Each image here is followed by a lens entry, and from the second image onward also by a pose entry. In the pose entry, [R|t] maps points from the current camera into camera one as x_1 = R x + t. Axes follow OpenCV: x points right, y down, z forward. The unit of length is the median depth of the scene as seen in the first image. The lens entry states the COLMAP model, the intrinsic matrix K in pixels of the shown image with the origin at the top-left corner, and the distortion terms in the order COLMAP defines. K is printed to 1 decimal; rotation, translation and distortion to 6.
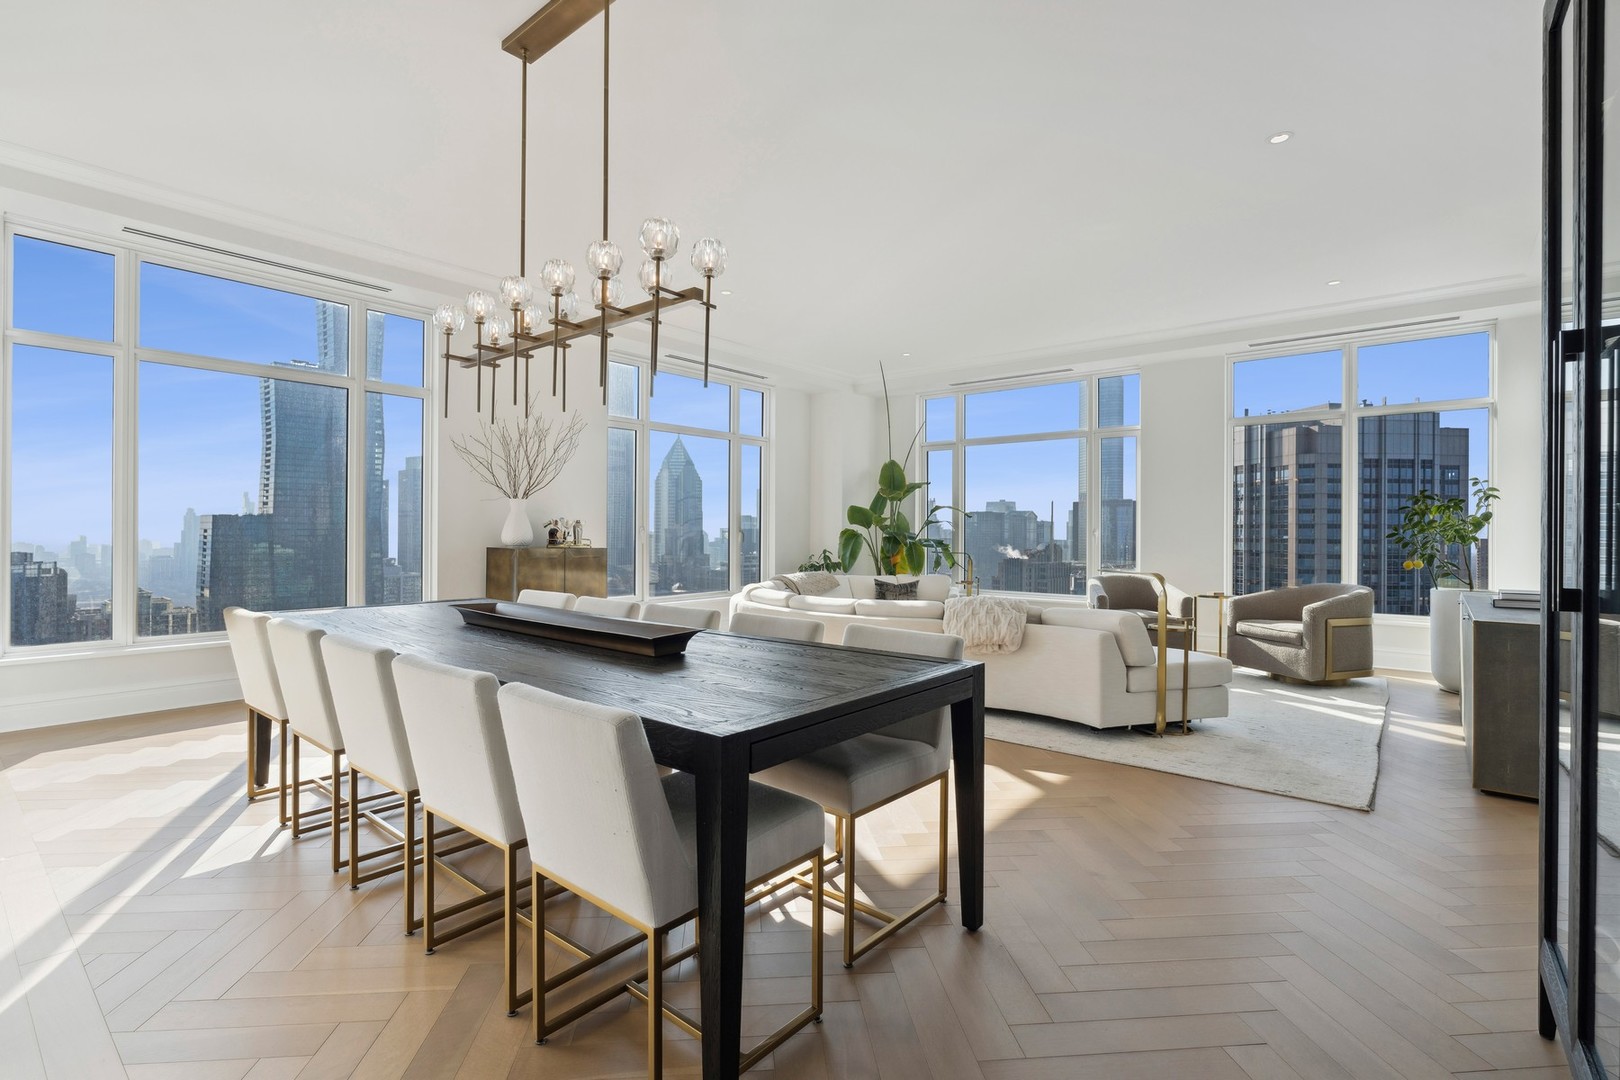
lens RADIAL K [[762.4, 0, 811.6], [0, 762.4, 537.2], [0, 0, 1]] dist [0.001580, -0.003666]
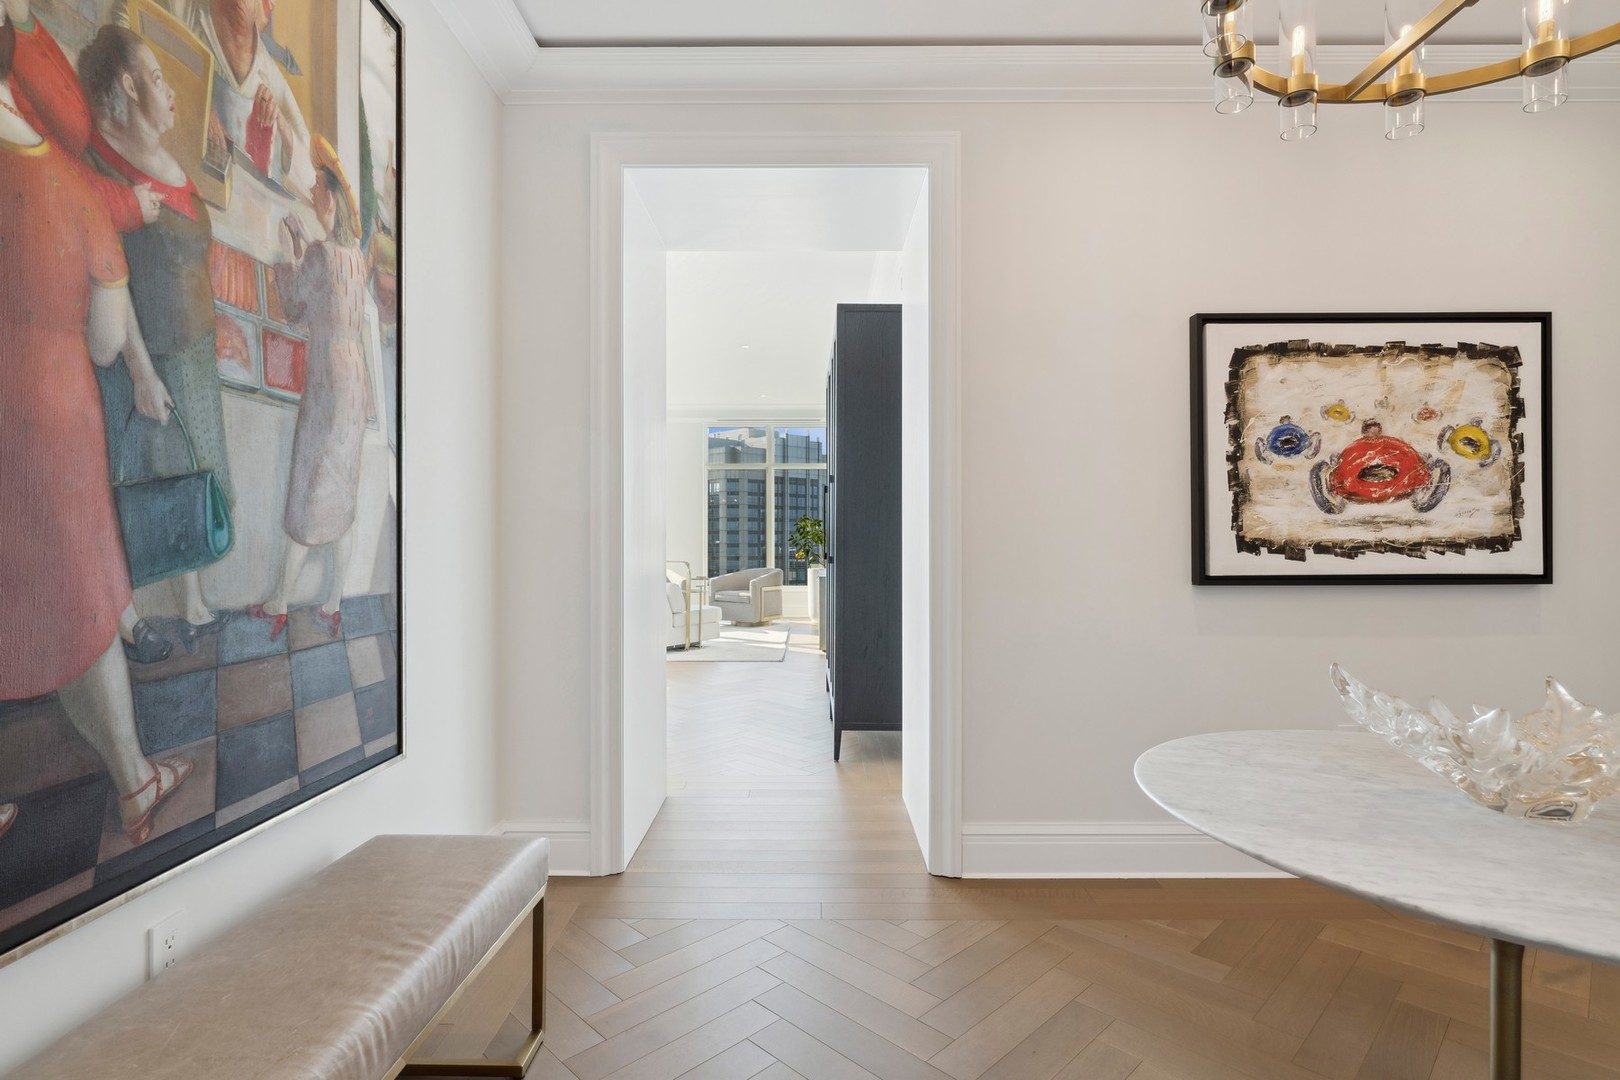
lens RADIAL K [[808.8, 0, 809.8], [0, 808.8, 535.7], [0, 0, 1]] dist [0.005938, -0.000356]
pose [[0.783569, 0.001282, 0.621303, -0.288026], [0.005684, 0.999941, -0.009231, 0.004584], [-0.621278, 0.010764, 0.783516, -0.388796]]
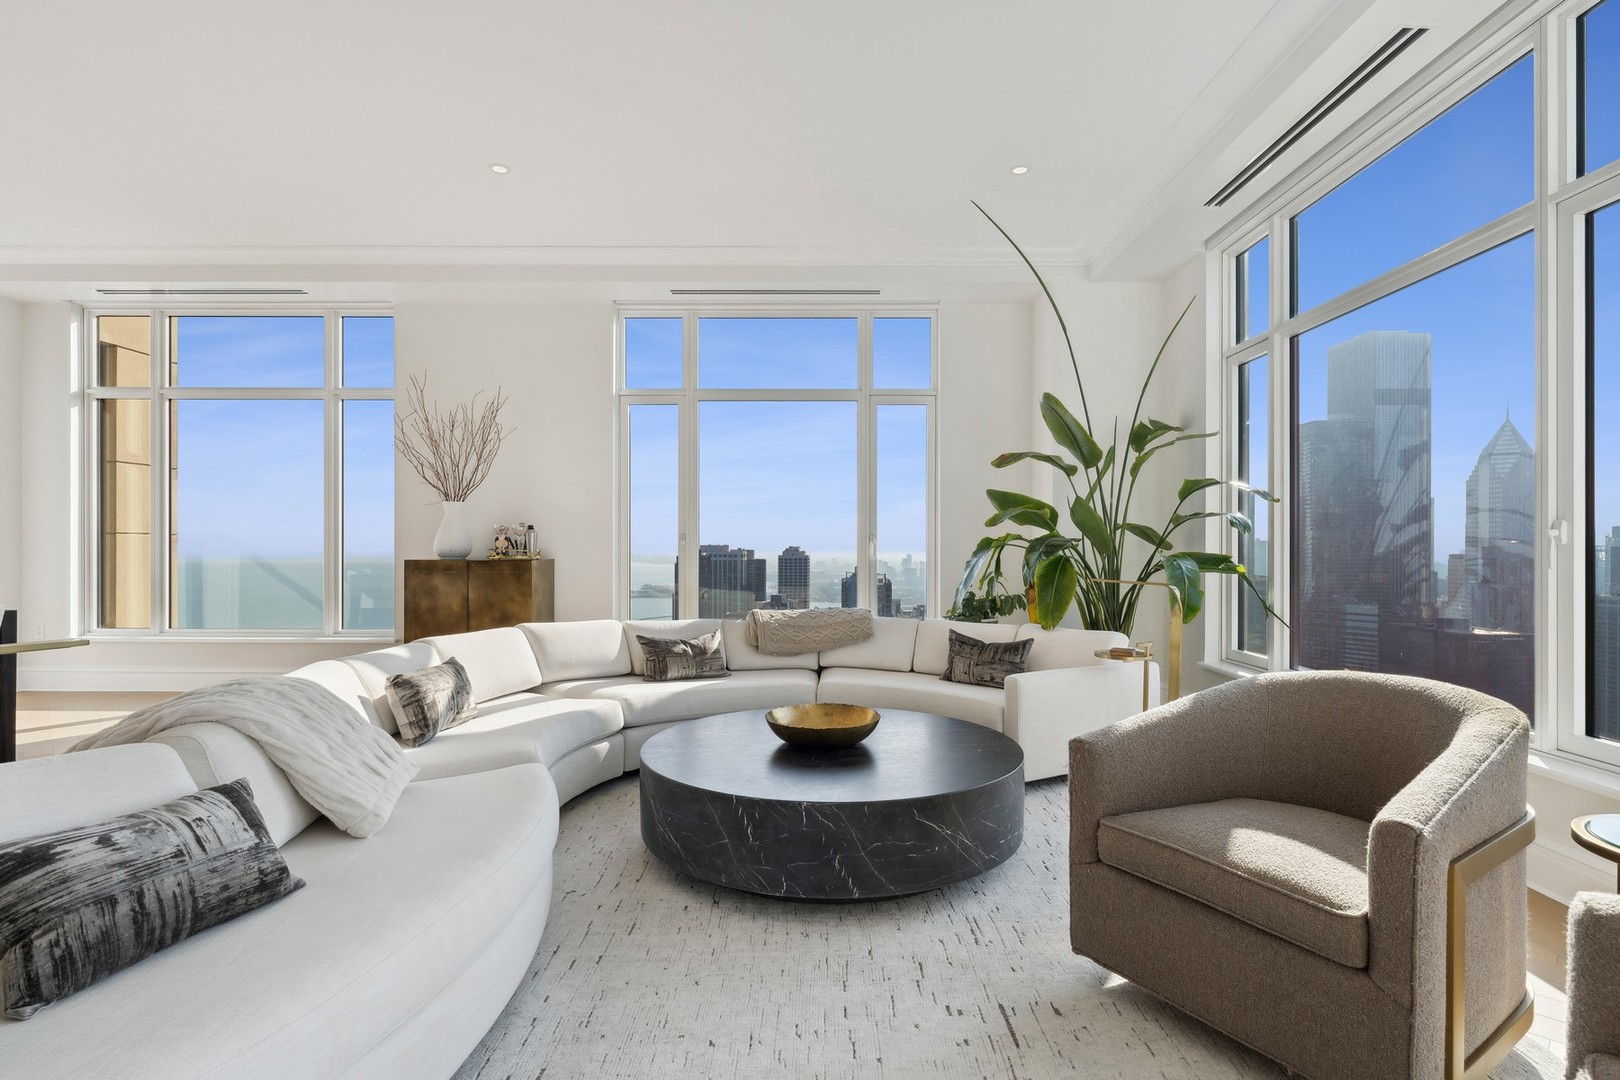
lens RADIAL K [[808.8, 0, 845.3], [0, 808.8, 547.1], [0, 0, 1]] dist [0.005938, -0.000356]
pose [[0.629298, -0.003567, -0.777156, 0.663554], [-0.006782, 0.999926, -0.010080, 0.007548], [0.777135, 0.011614, 0.629227, 0.870681]]
